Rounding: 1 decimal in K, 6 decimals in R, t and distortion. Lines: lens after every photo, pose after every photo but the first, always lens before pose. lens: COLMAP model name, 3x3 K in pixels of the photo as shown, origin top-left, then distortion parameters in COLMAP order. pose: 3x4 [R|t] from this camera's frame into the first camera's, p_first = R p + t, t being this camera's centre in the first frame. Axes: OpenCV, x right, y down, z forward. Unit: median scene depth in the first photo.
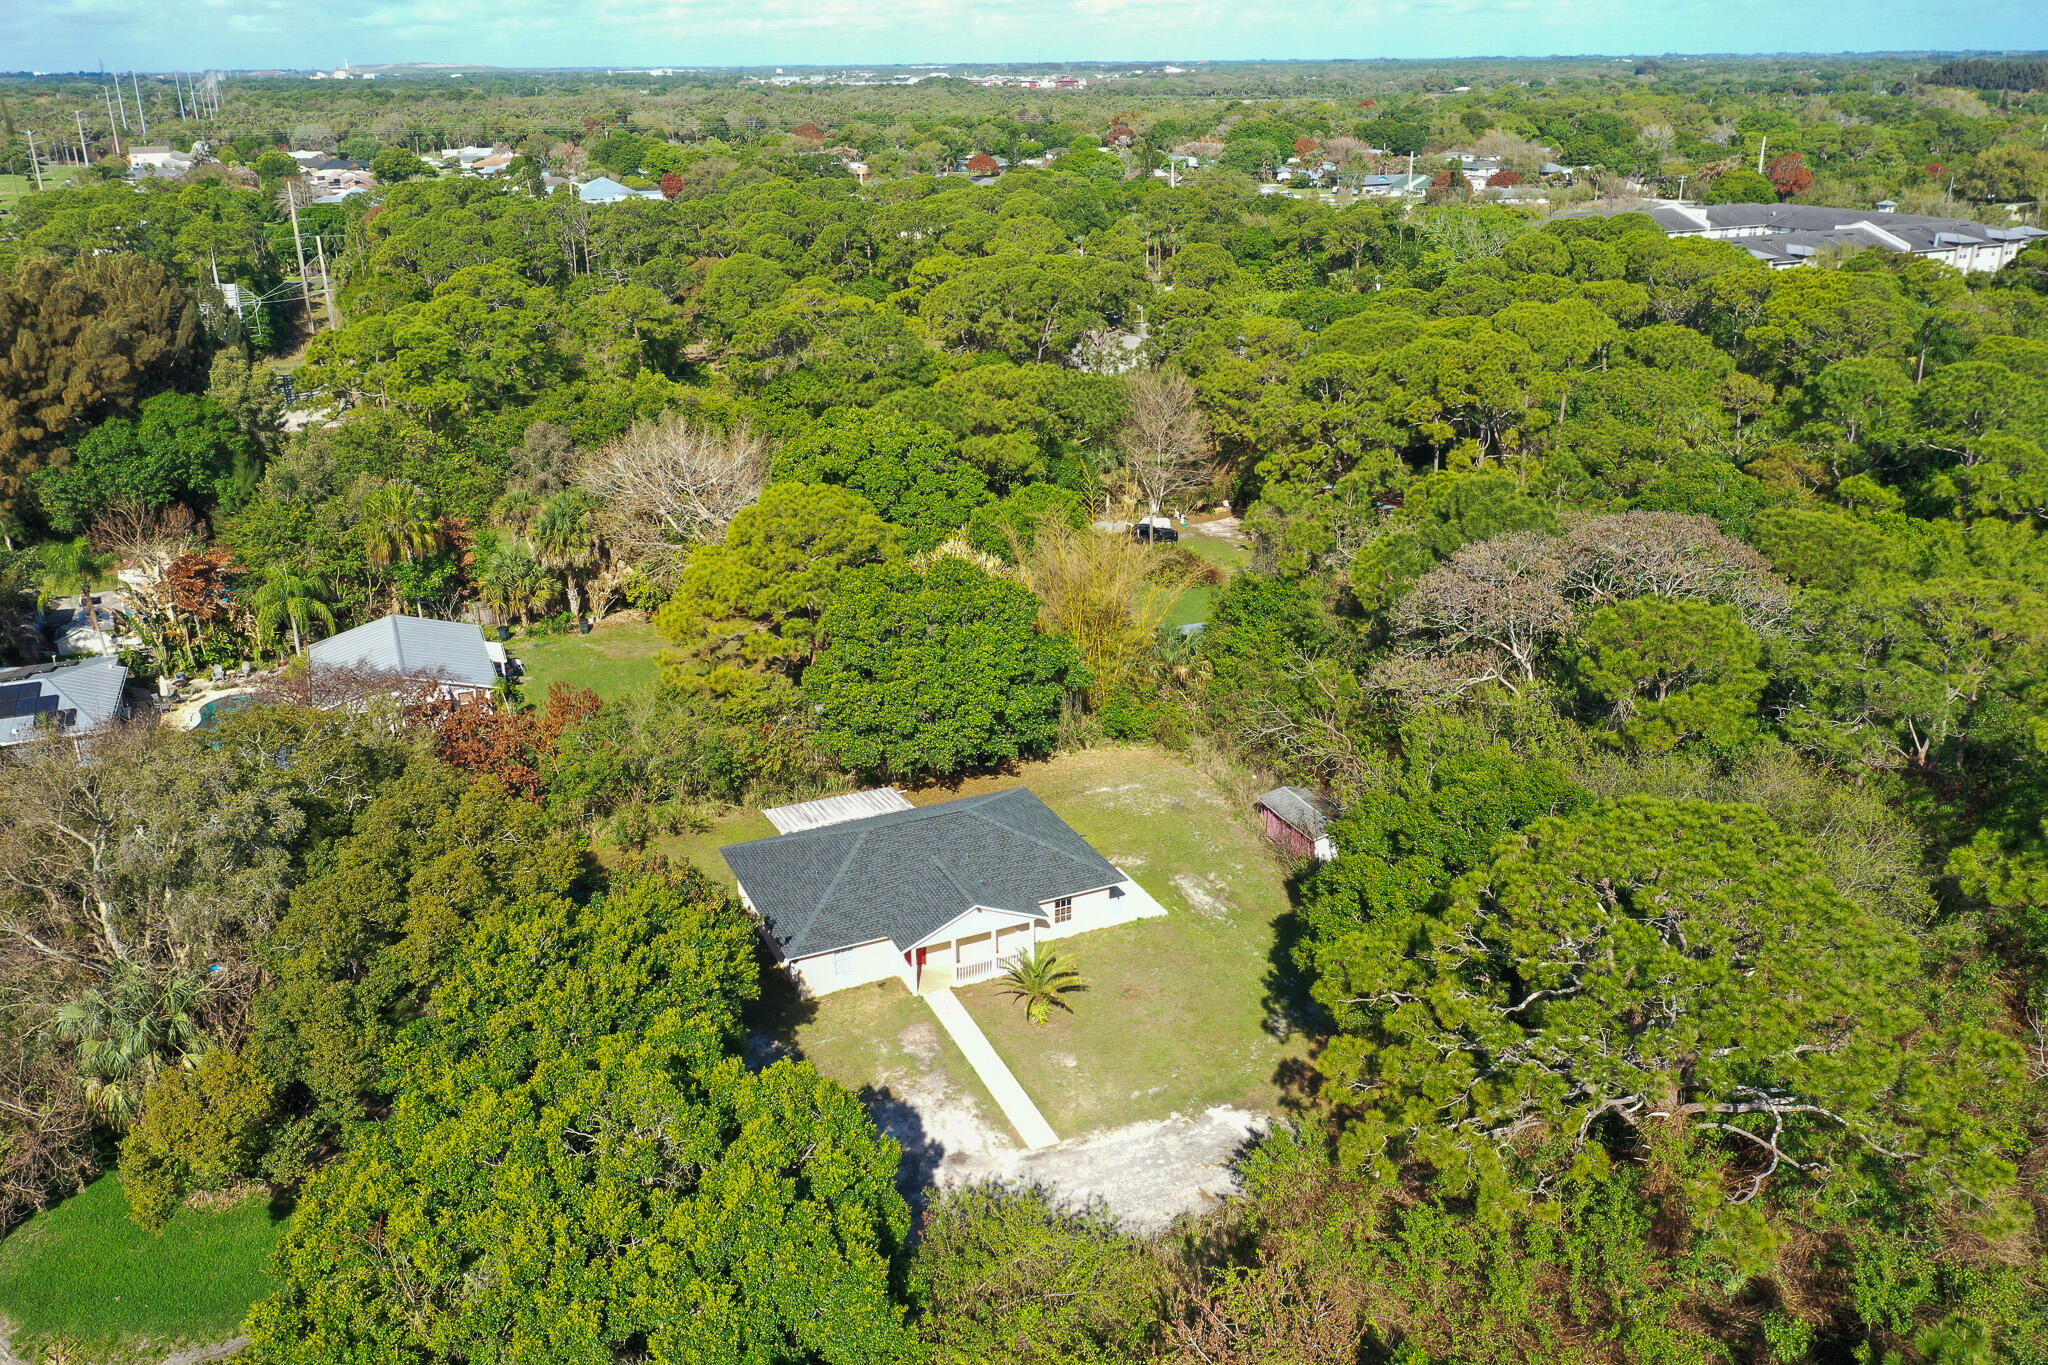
lens RADIAL K [[1609.3, 0, 1019.5], [0, 1609.3, 694.3], [0, 0, 1]] dist [0.005514, 0.001972]
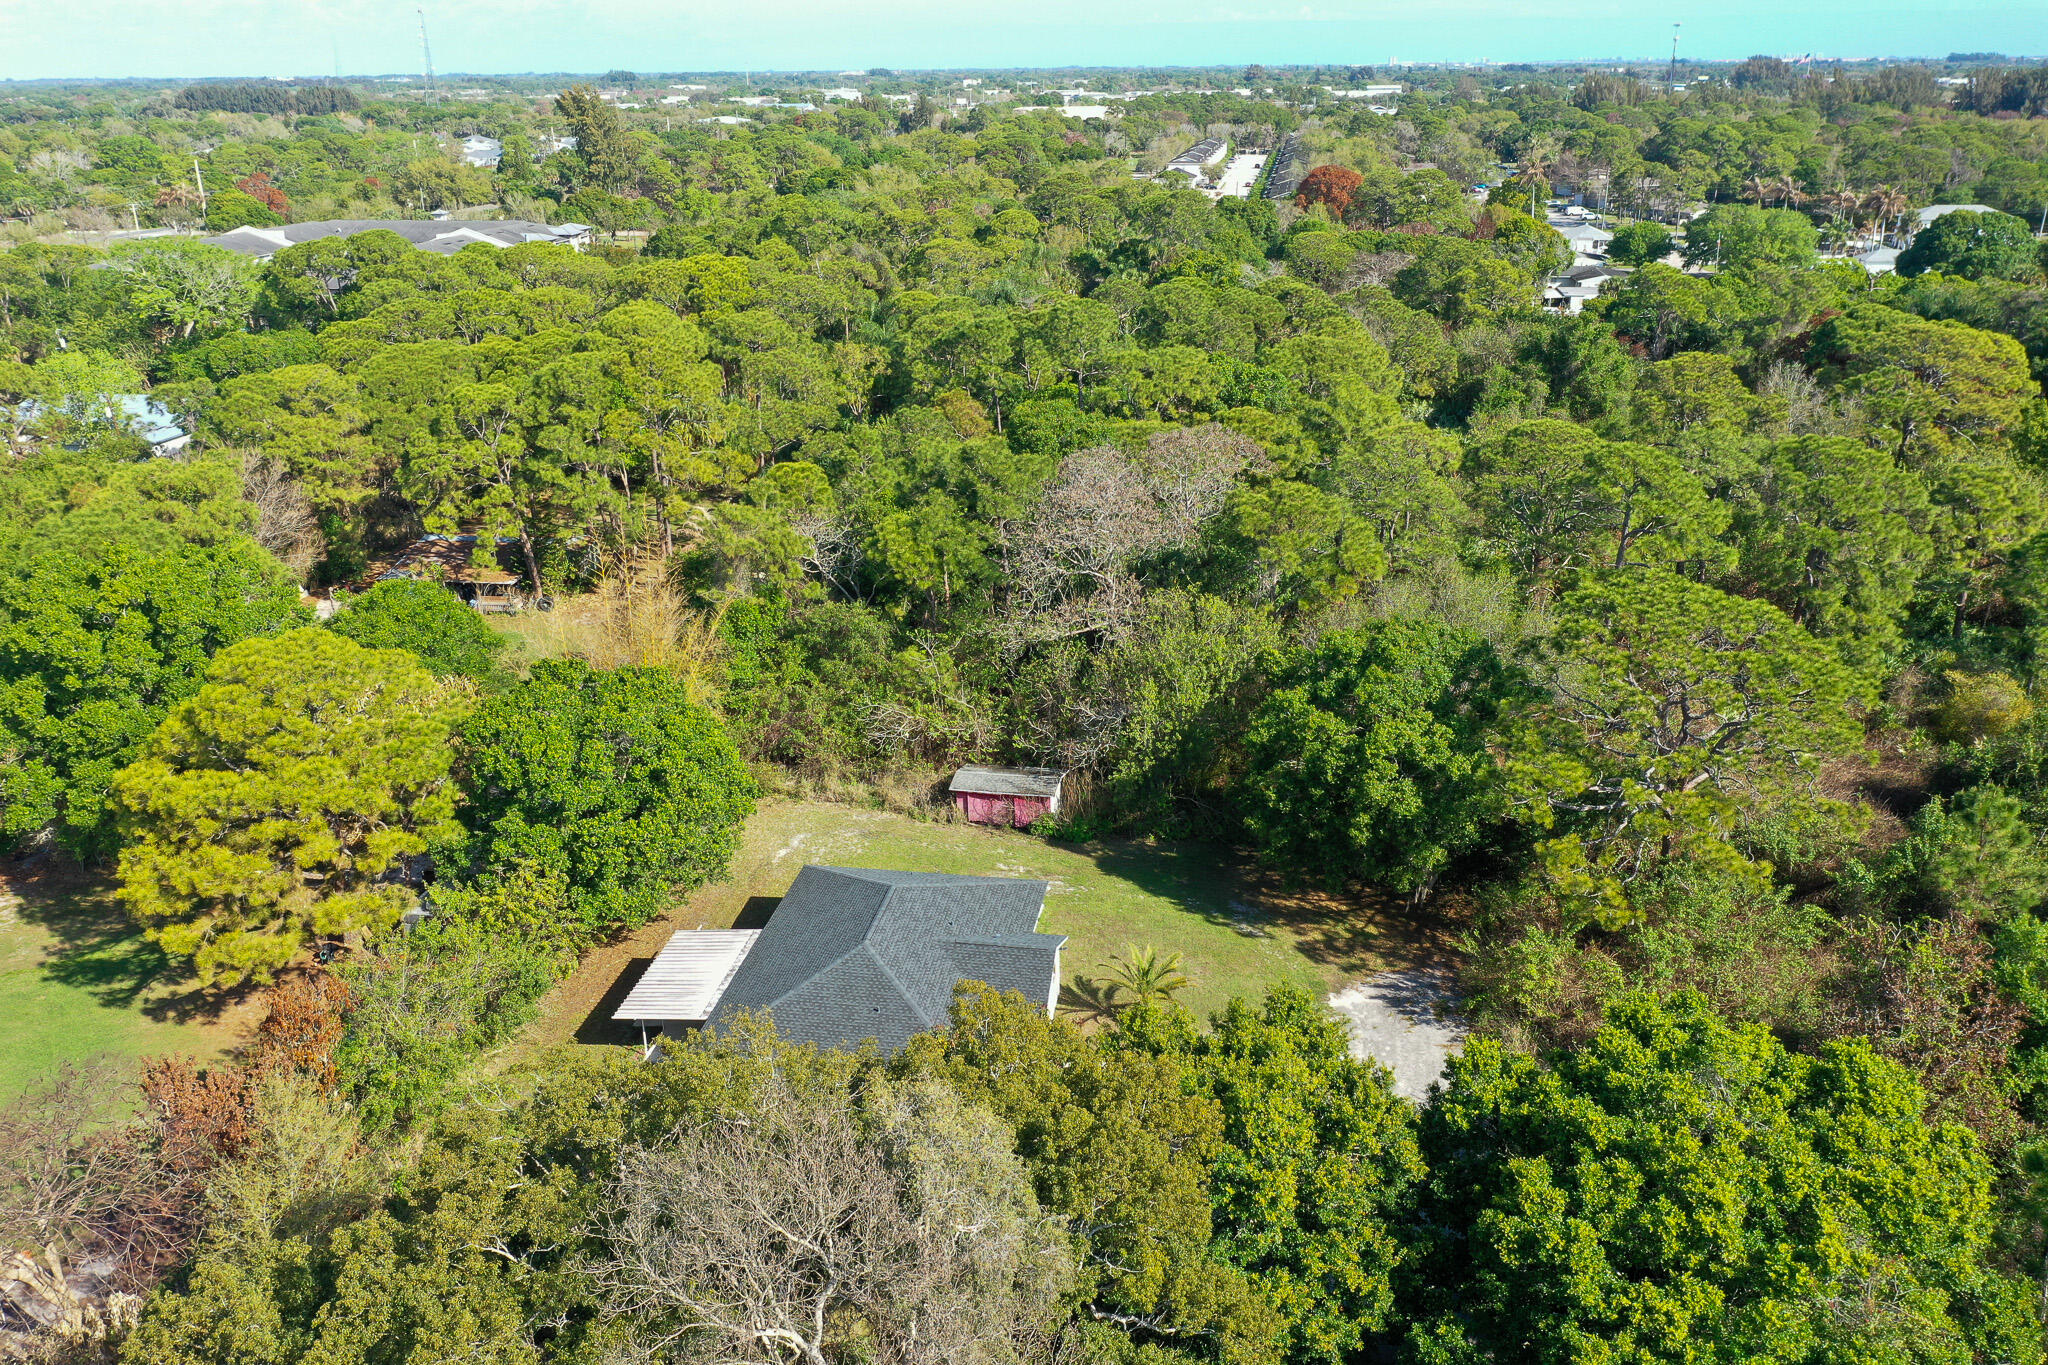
lens RADIAL K [[1609.3, 0, 1019.5], [0, 1609.3, 694.3], [0, 0, 1]] dist [0.005514, 0.001972]
pose [[0.556379, -0.298108, 0.775612, -0.420320], [0.309932, 0.940519, 0.139164, -0.083813], [-0.770964, 0.162959, 0.615678, 0.245622]]
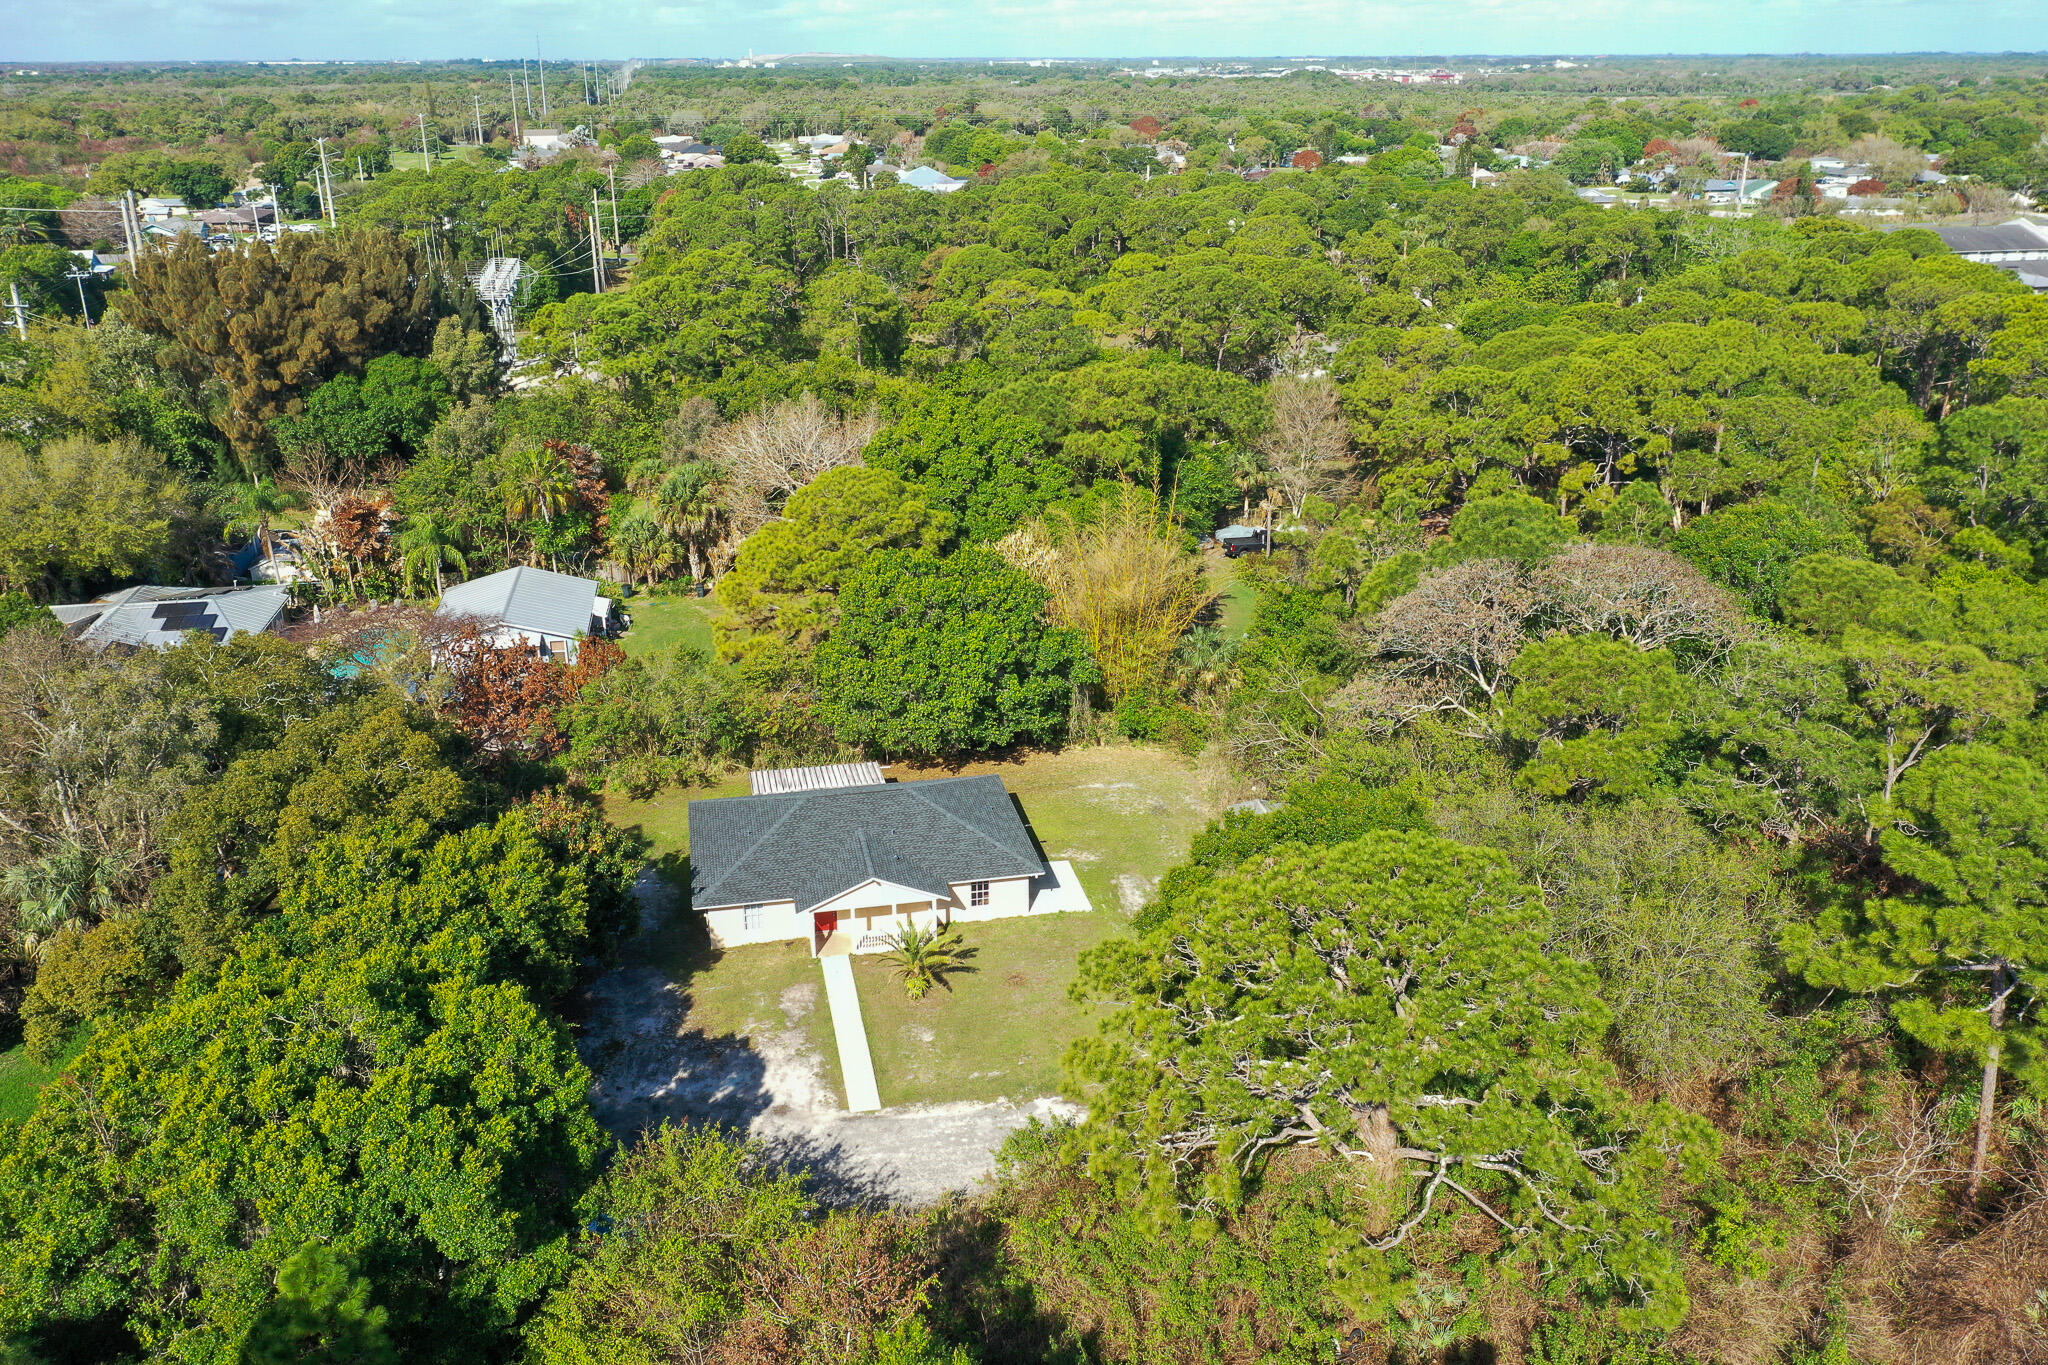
lens RADIAL K [[1609.3, 0, 1019.5], [0, 1609.3, 694.3], [0, 0, 1]] dist [0.005514, 0.001972]
pose [[0.975868, 0.086666, -0.200426, 0.154942], [-0.085793, 0.996227, 0.013051, -0.005425], [0.200801, 0.004459, 0.979622, -0.001995]]
